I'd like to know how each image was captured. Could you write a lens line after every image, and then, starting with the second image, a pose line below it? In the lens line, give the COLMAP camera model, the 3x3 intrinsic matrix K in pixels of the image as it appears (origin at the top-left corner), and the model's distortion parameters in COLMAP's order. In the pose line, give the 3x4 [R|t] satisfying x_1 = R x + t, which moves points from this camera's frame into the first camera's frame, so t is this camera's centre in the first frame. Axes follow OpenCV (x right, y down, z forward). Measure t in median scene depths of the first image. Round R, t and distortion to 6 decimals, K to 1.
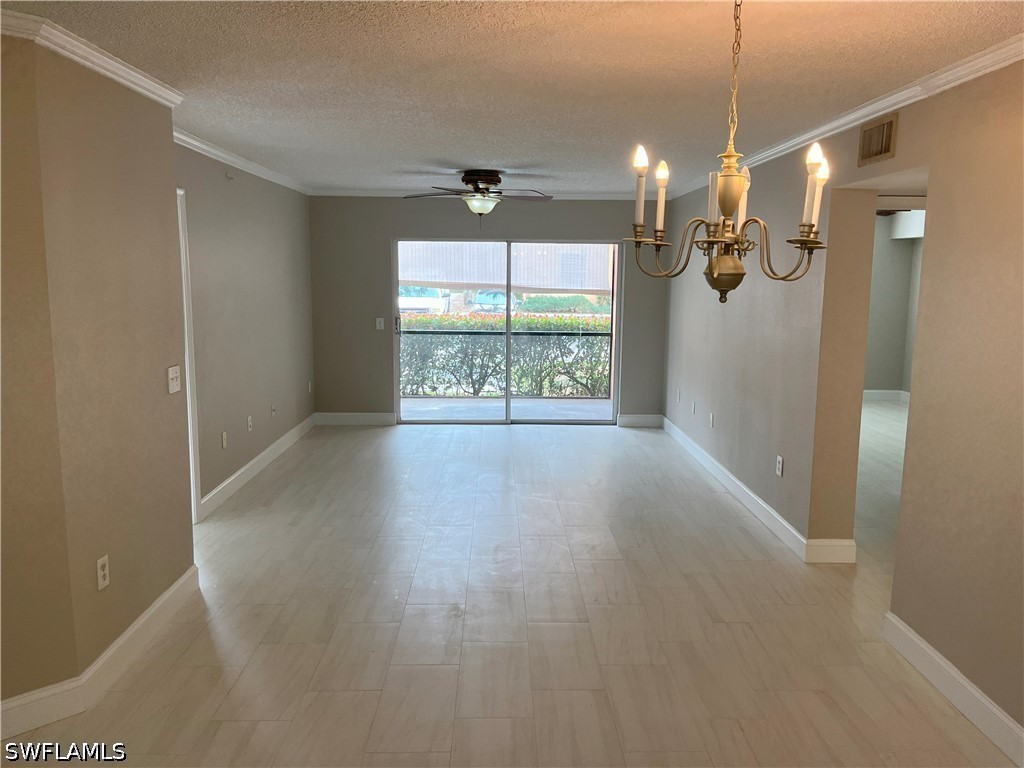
lens RADIAL K [[783.8, 0, 511.9], [0, 783.8, 382.3], [0, 0, 1]] dist [0.046399, -0.079949]
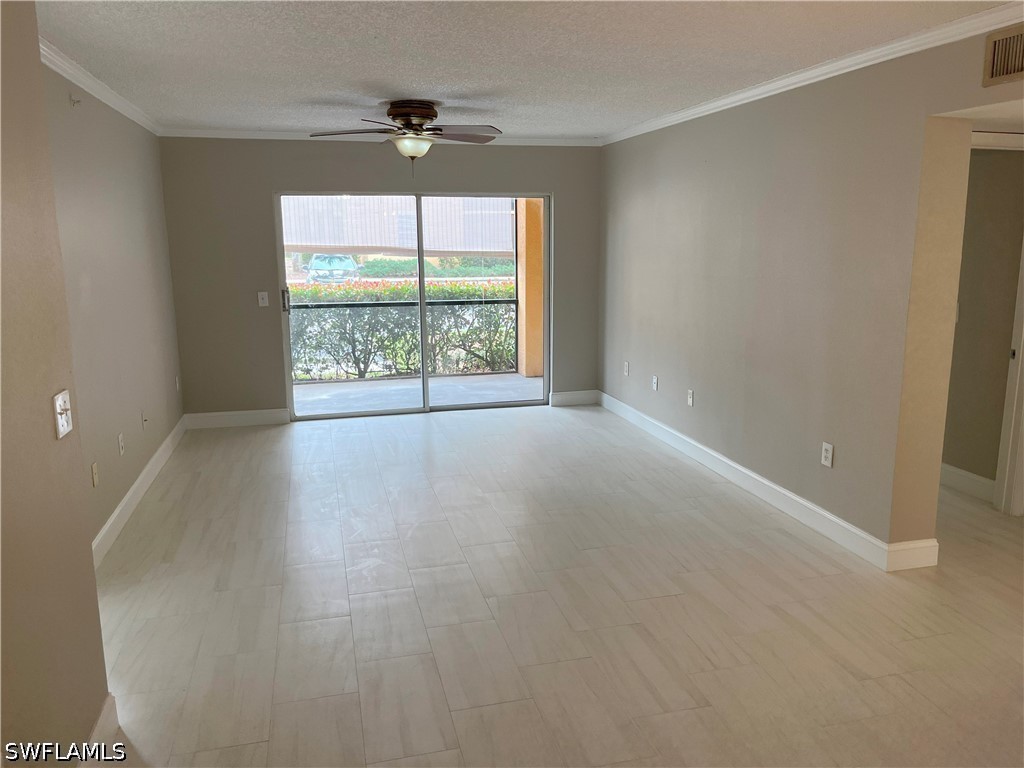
lens RADIAL K [[783.8, 0, 513.6], [0, 783.8, 382.2], [0, 0, 1]] dist [0.046399, -0.079949]
pose [[0.973315, -0.059464, 0.221633, -0.102901], [0.049131, 0.997446, 0.051852, -0.019226], [-0.224150, -0.039579, 0.973751, 0.153570]]
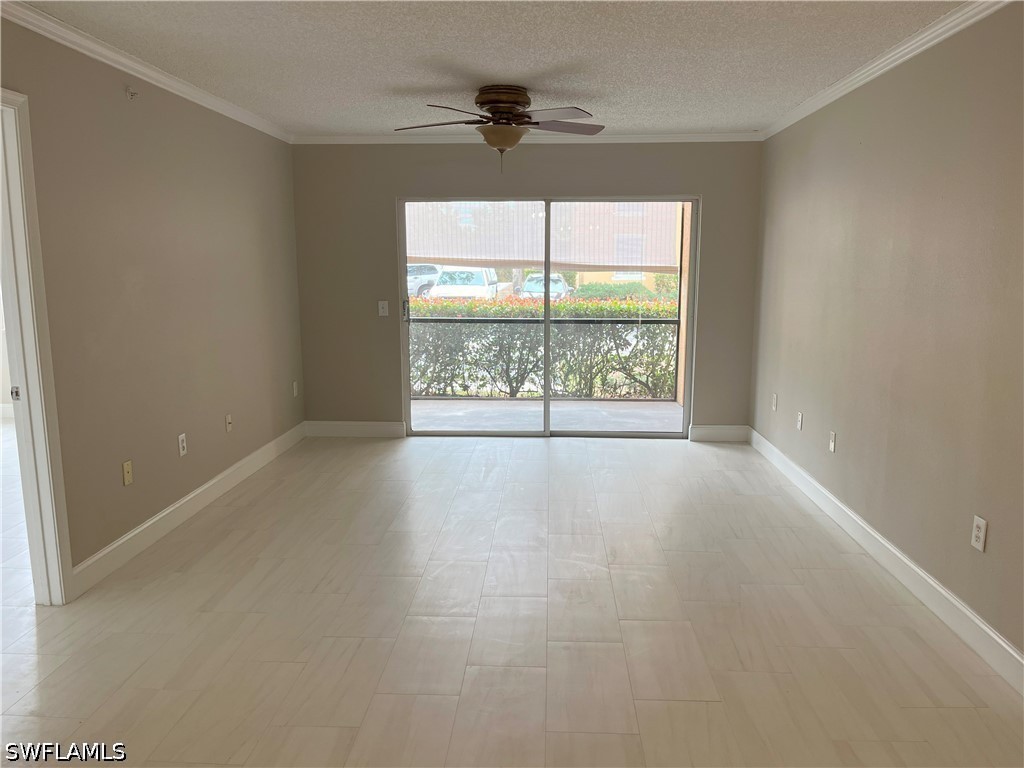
lens RADIAL K [[783.8, 0, 510.1], [0, 783.8, 390.3], [0, 0, 1]] dist [0.046399, -0.079949]
pose [[0.997434, 0.001408, -0.071584, 0.014770], [0.000139, 0.999767, 0.021599, -0.010084], [0.071598, -0.021554, 0.997201, 0.225331]]
